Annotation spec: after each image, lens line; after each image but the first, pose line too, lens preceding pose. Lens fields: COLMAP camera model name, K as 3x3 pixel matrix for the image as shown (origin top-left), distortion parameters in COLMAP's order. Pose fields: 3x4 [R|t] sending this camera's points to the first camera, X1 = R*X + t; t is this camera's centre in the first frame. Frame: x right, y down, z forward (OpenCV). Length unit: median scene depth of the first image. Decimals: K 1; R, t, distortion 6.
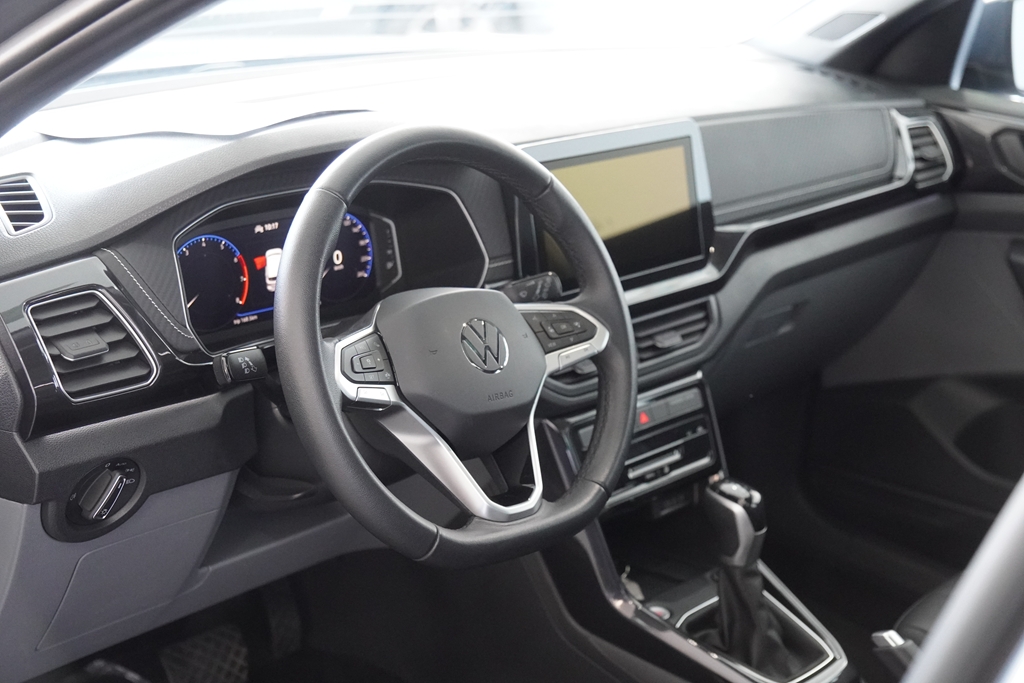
lens RADIAL K [[1603.5, 0, 511.9], [0, 1603.5, 343.3], [0, 0, 1]] dist [0.278341, 0.034997]
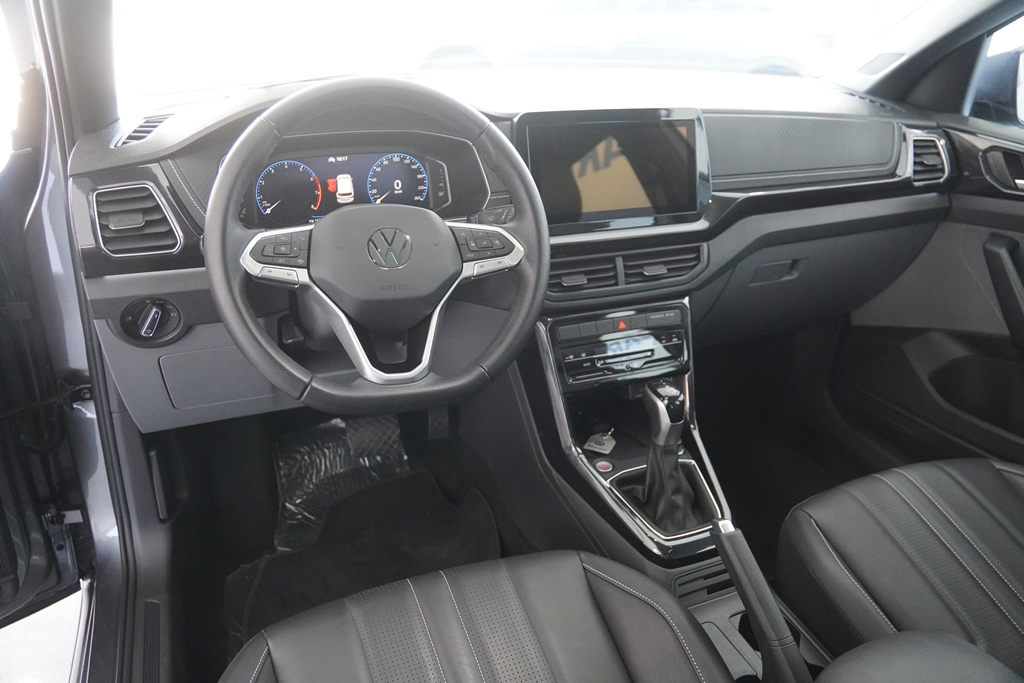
lens RADIAL K [[780.7, 0, 512.0], [0, 780.7, 341.5], [0, 0, 1]] dist [-0.145707, 0.112027]
pose [[0.906752, 0.148358, -0.394704, 0.270102], [-0.110048, 0.986882, 0.118127, -0.007436], [0.407051, -0.063676, 0.911183, 0.384595]]
